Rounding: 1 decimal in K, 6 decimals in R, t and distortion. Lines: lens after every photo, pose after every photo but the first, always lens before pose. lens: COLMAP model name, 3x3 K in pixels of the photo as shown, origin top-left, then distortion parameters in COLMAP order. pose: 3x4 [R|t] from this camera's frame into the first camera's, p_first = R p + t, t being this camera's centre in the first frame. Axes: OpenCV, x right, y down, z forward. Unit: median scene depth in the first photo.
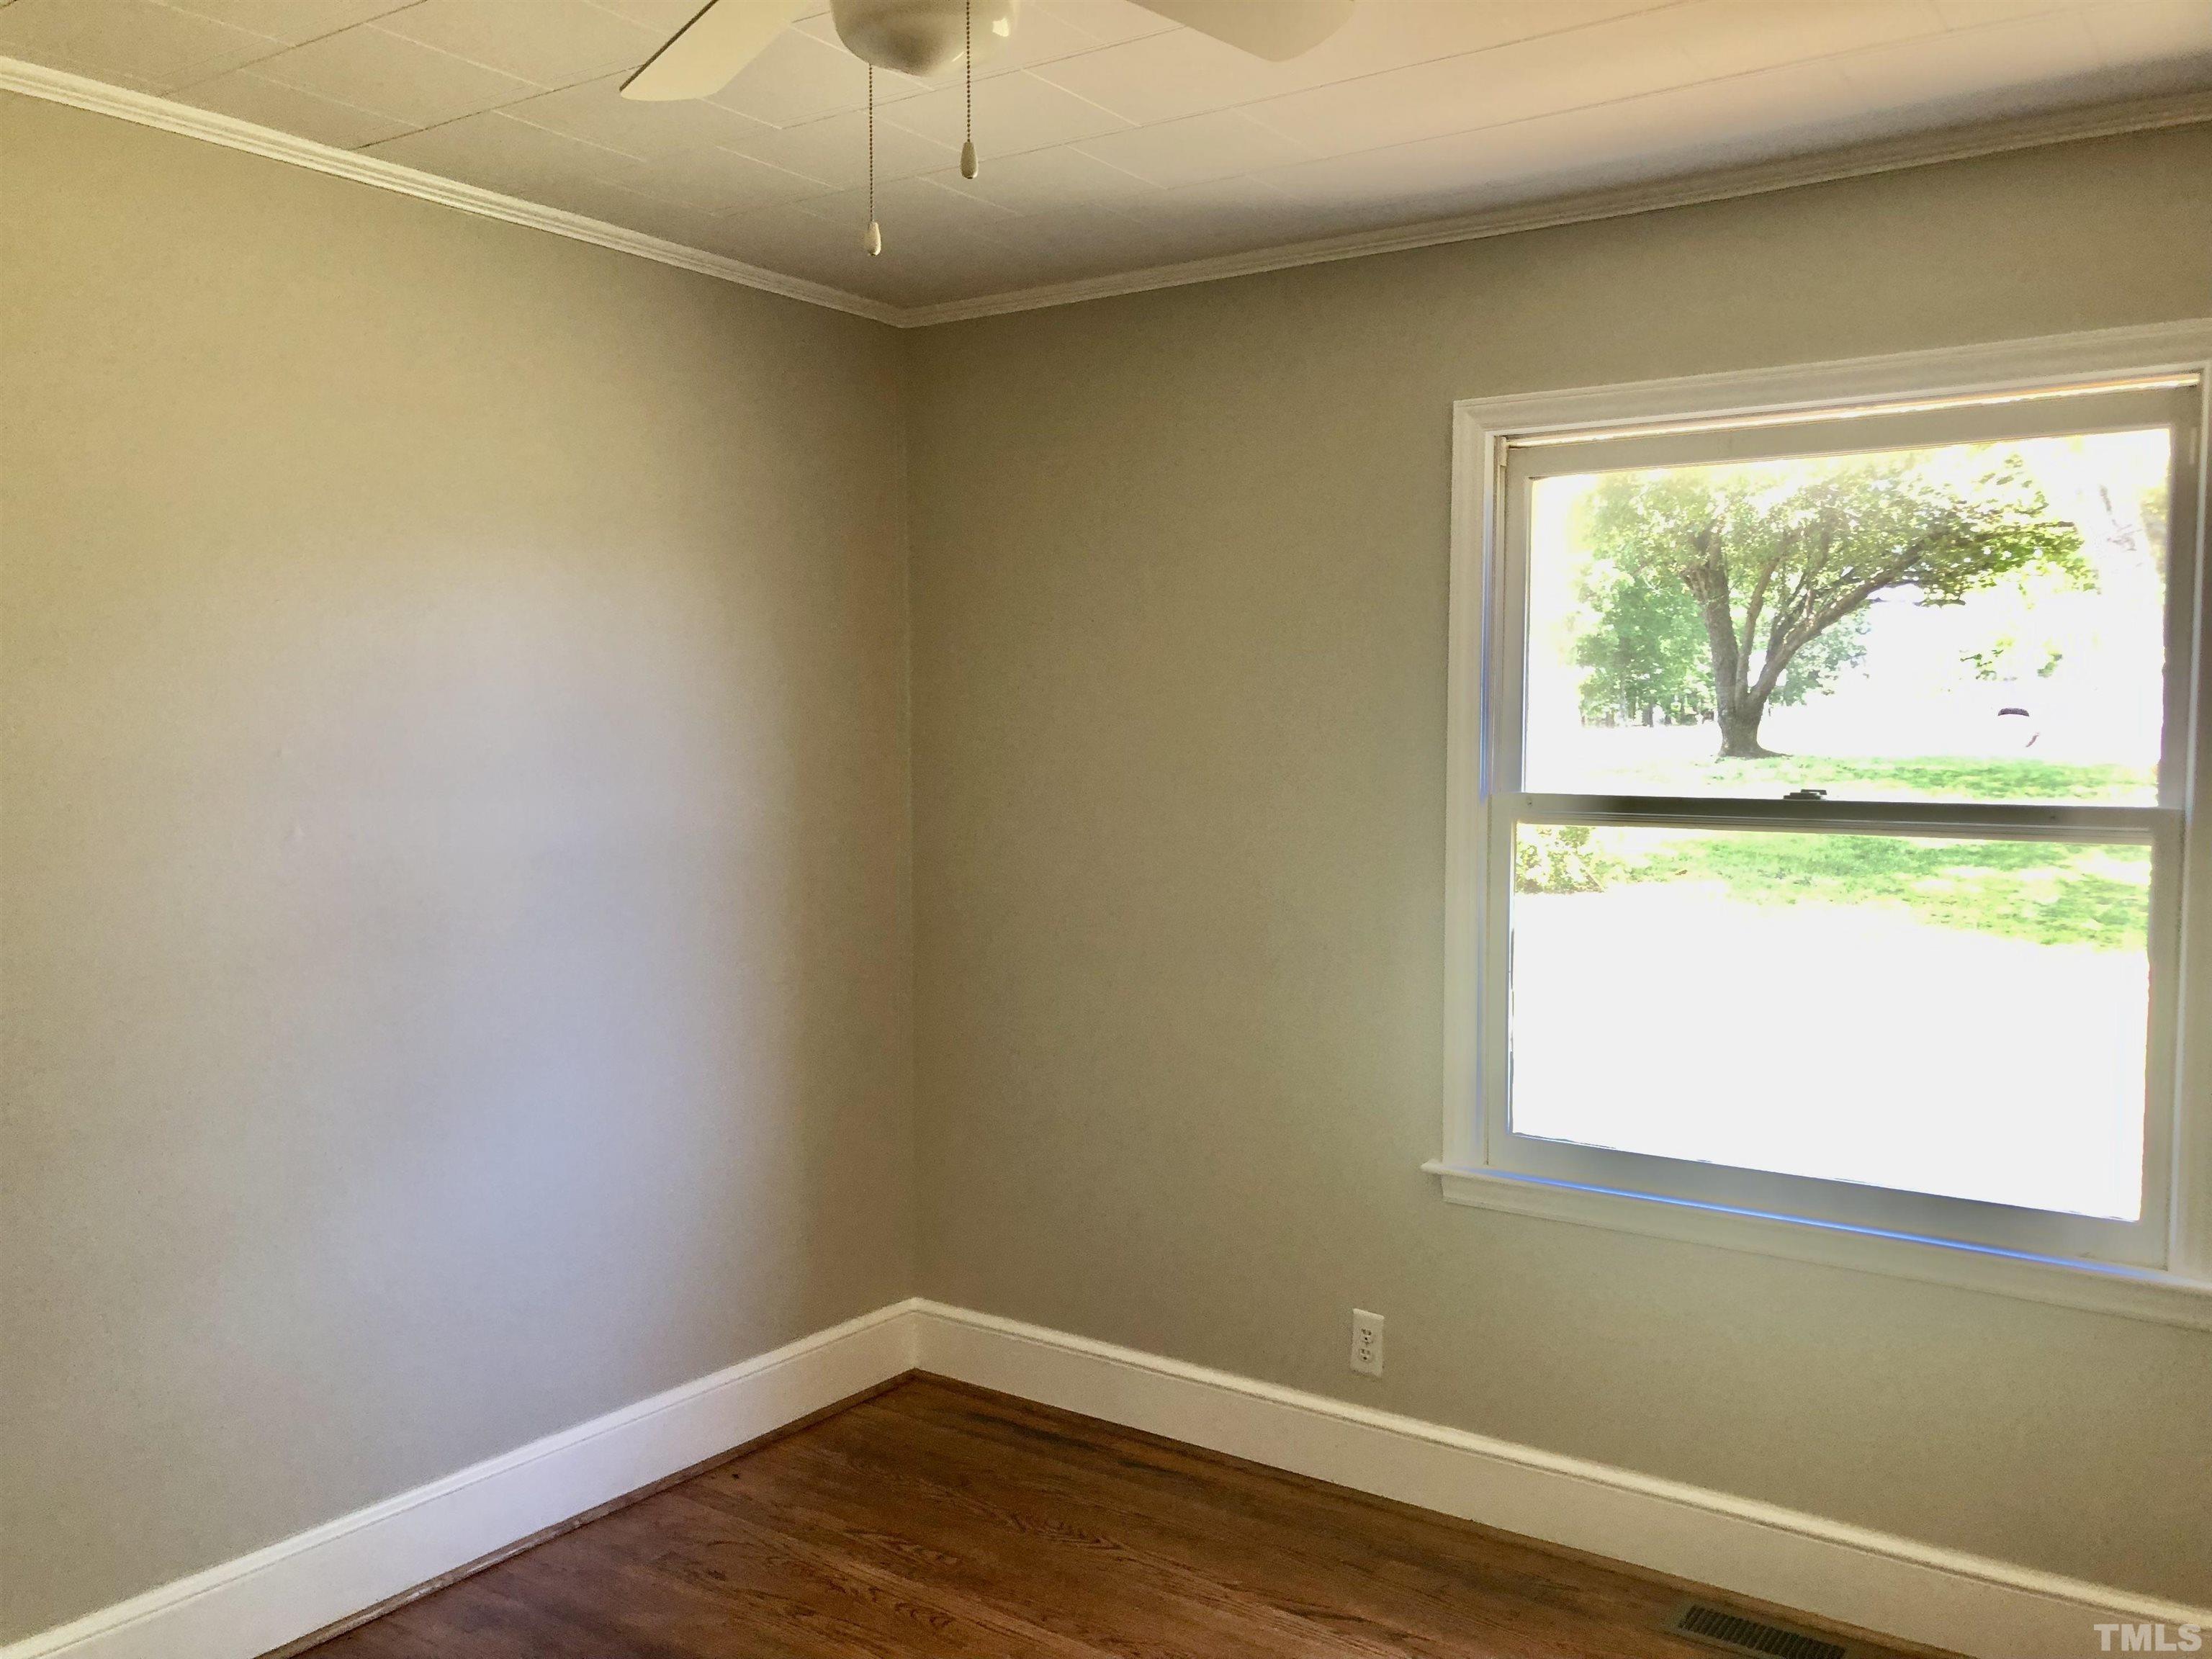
lens RADIAL K [[1819.8, 0, 1105.7], [0, 1819.8, 859.5], [0, 0, 1]] dist [0.032519, -0.020751]
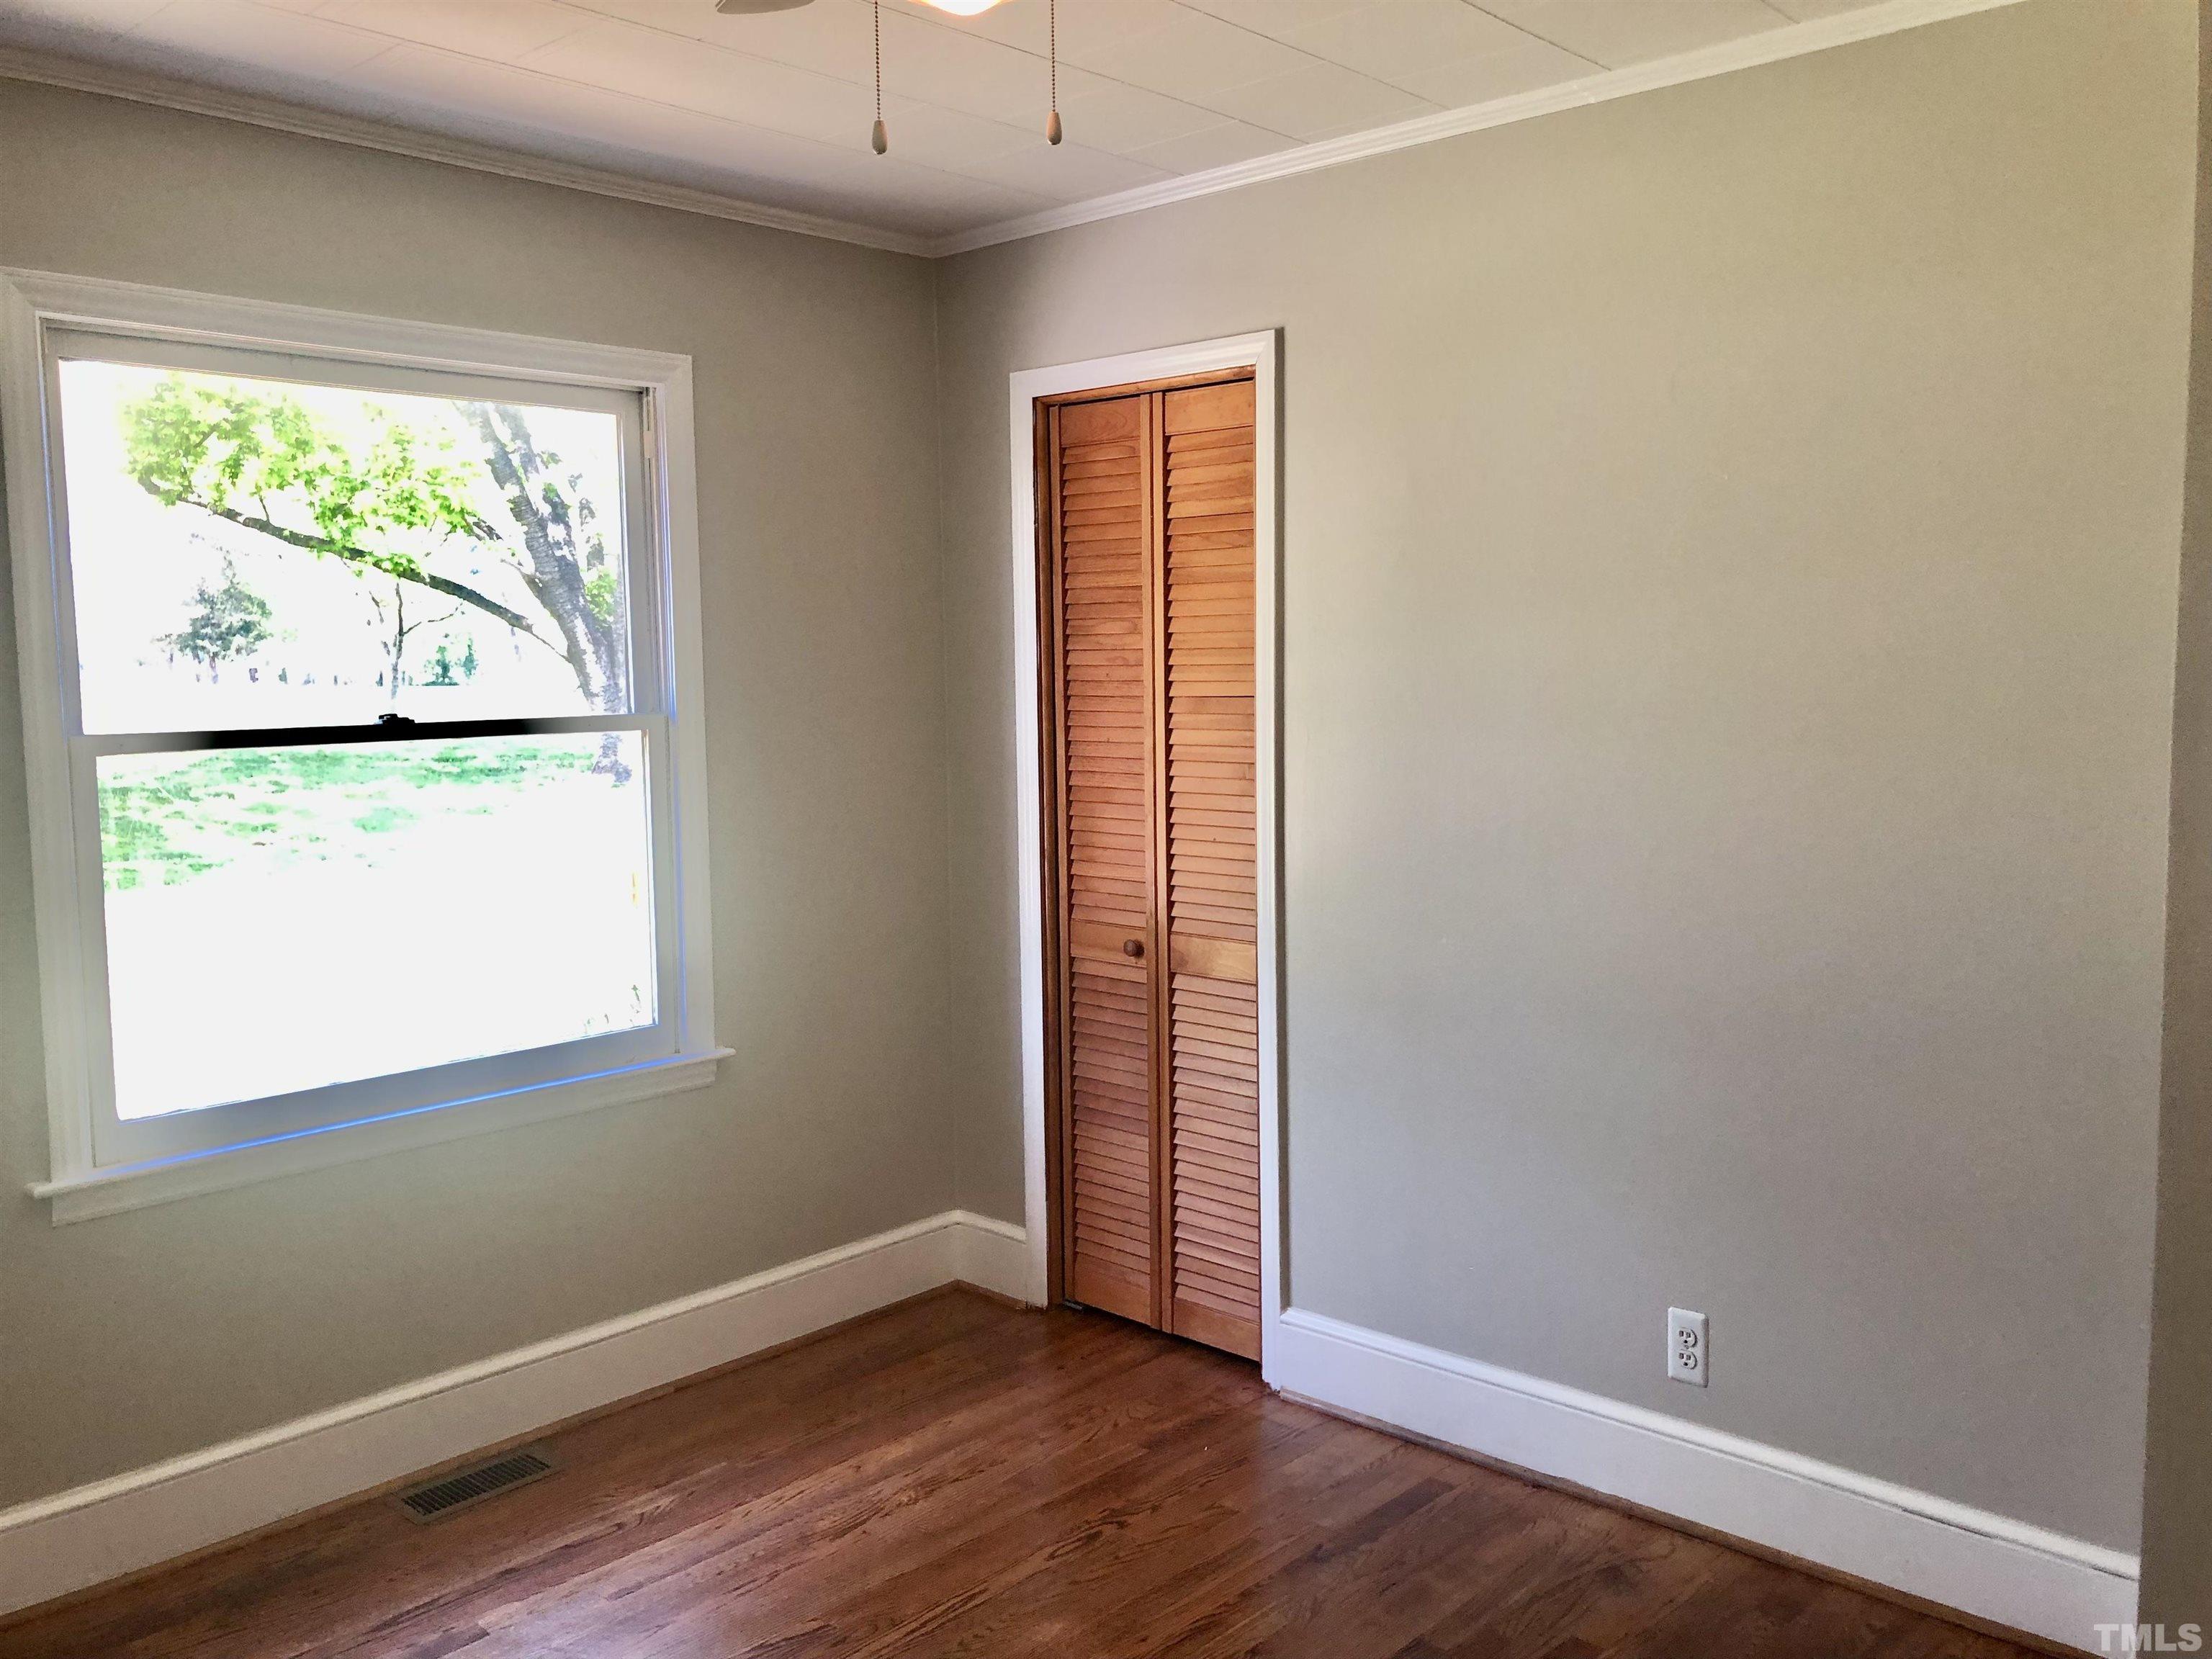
lens RADIAL K [[1819.8, 0, 1093.6], [0, 1819.8, 814.4], [0, 0, 1]] dist [0.032519, -0.020751]
pose [[0.145248, -0.096702, 0.984658, -0.537892], [0.084530, 0.992786, 0.085031, -0.031056], [-0.985778, 0.070883, 0.152375, 0.373990]]
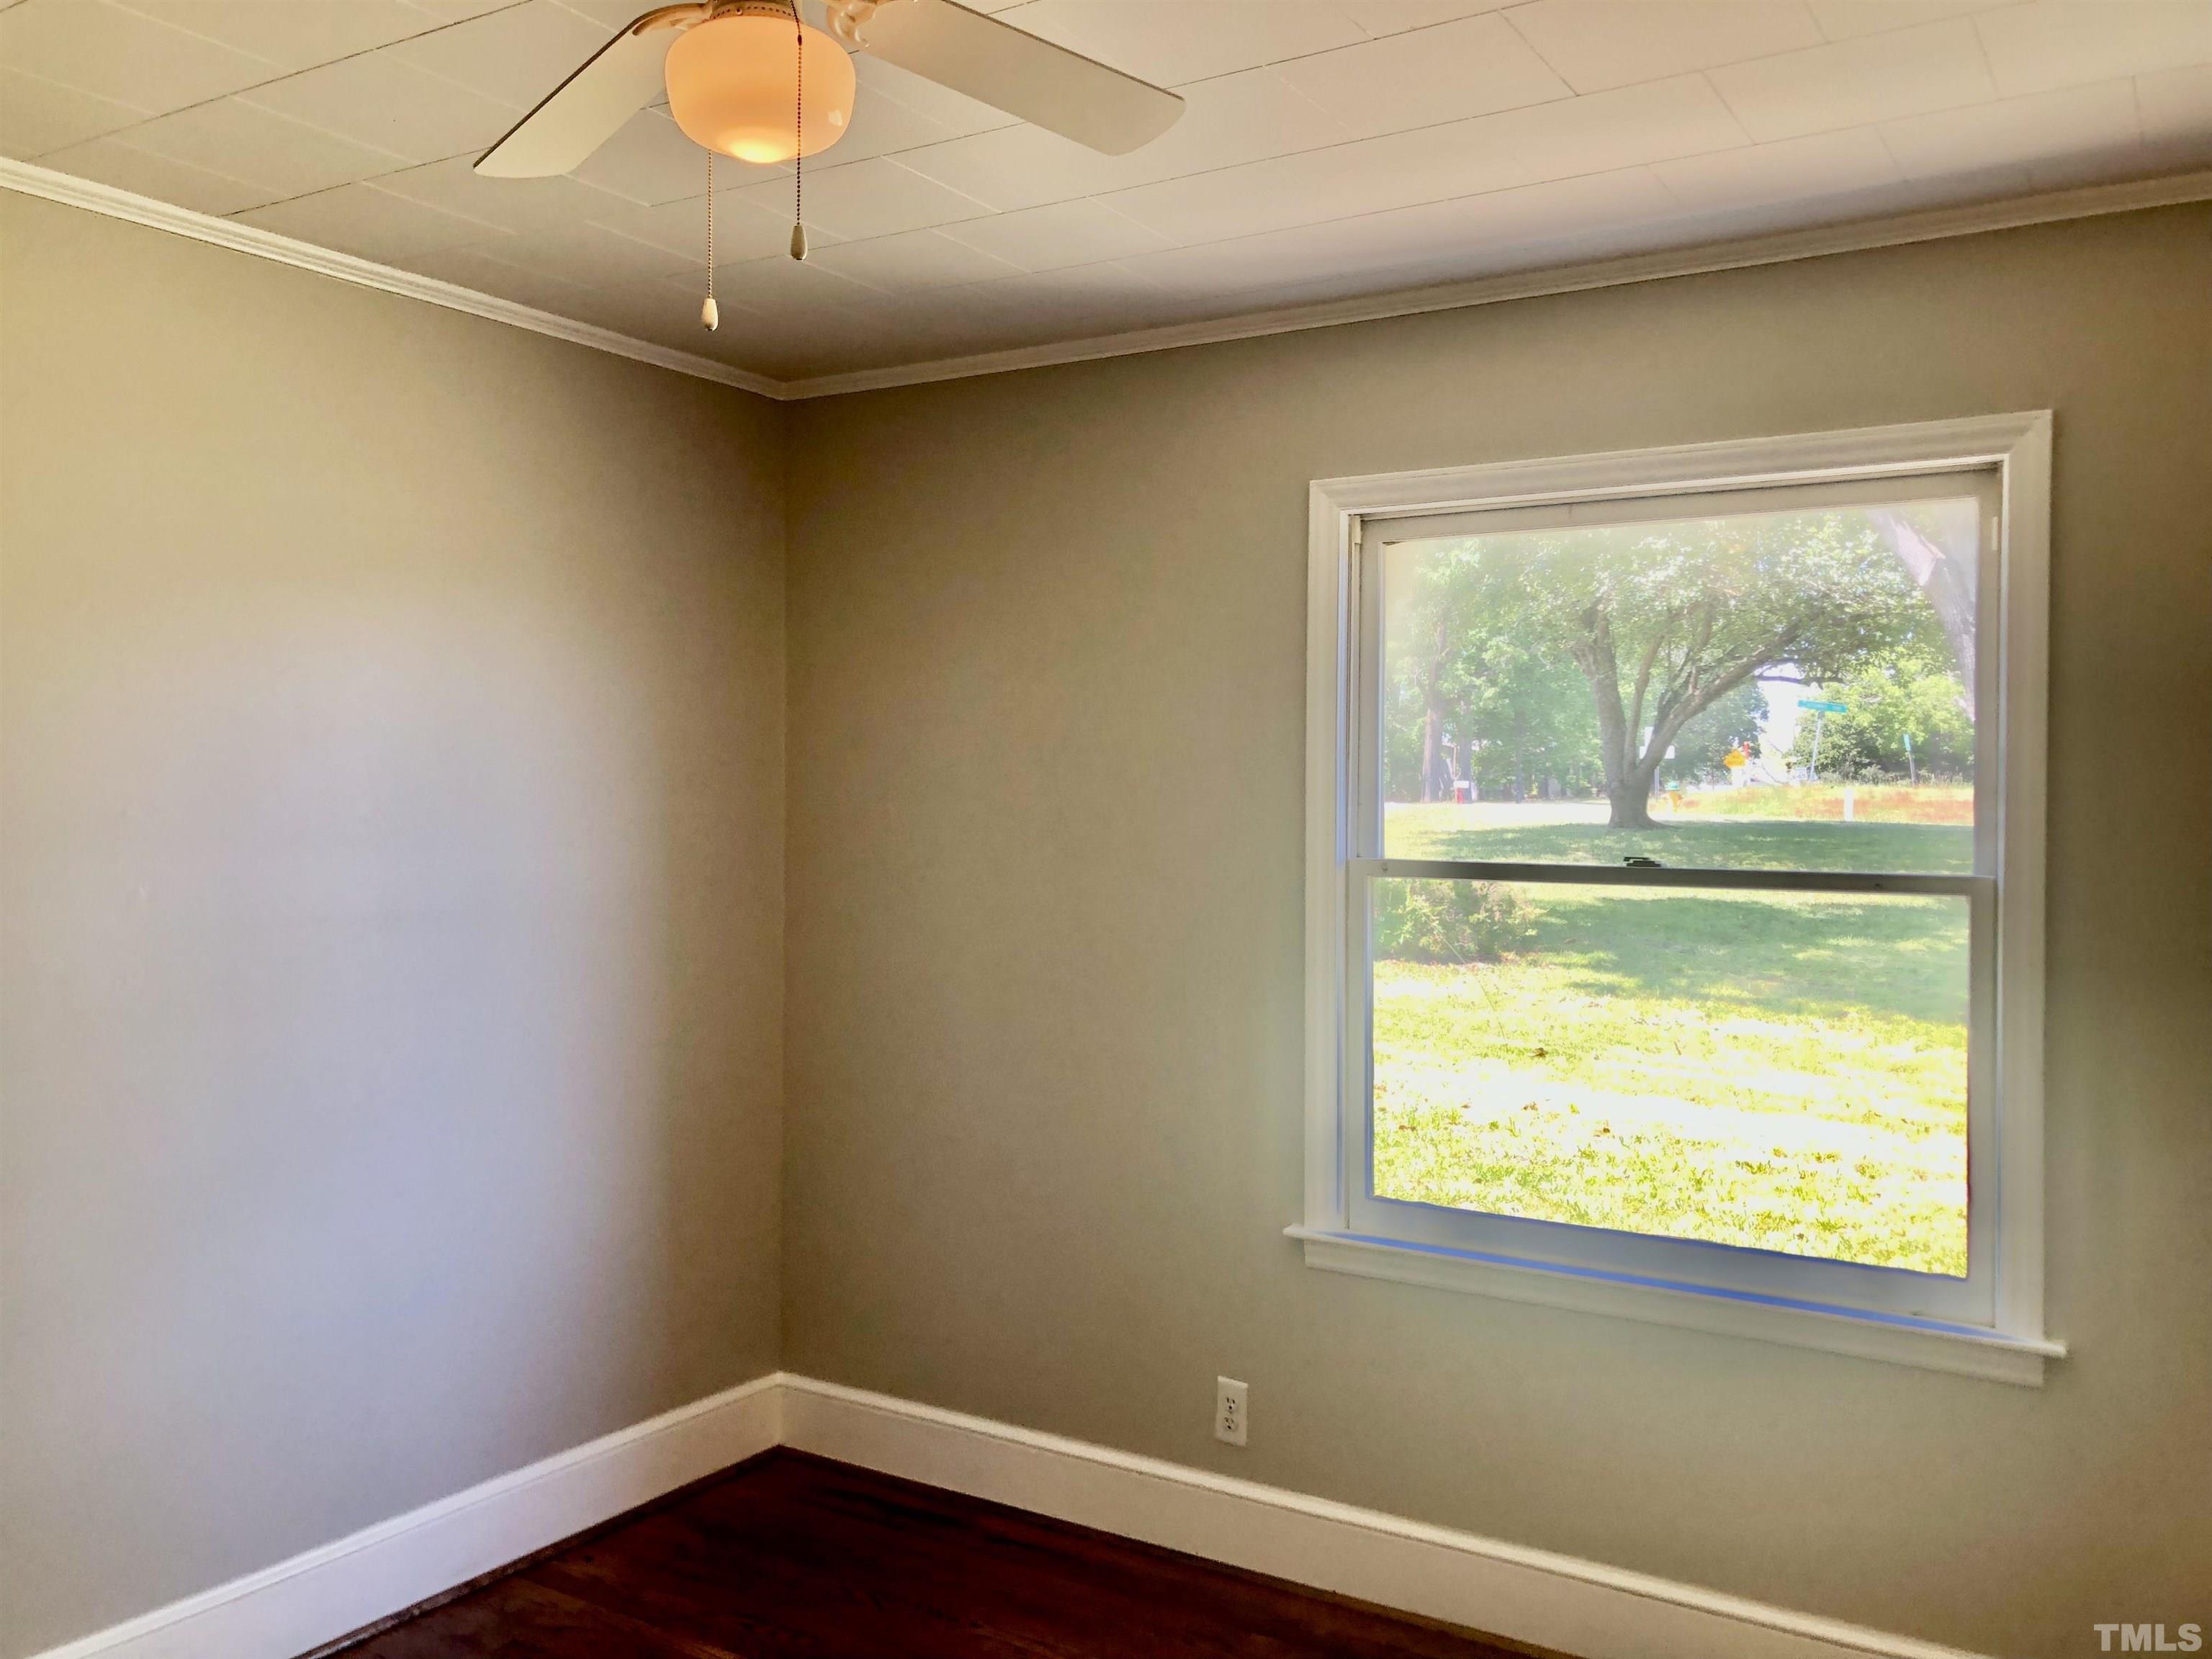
lens RADIAL K [[1819.8, 0, 1103.0], [0, 1819.8, 819.7], [0, 0, 1]] dist [0.032519, -0.020751]
pose [[0.998674, 0.004954, 0.051249, 0.020603], [-0.001901, 0.998229, -0.059451, 0.002025], [-0.051453, 0.059275, 0.996915, -0.009112]]
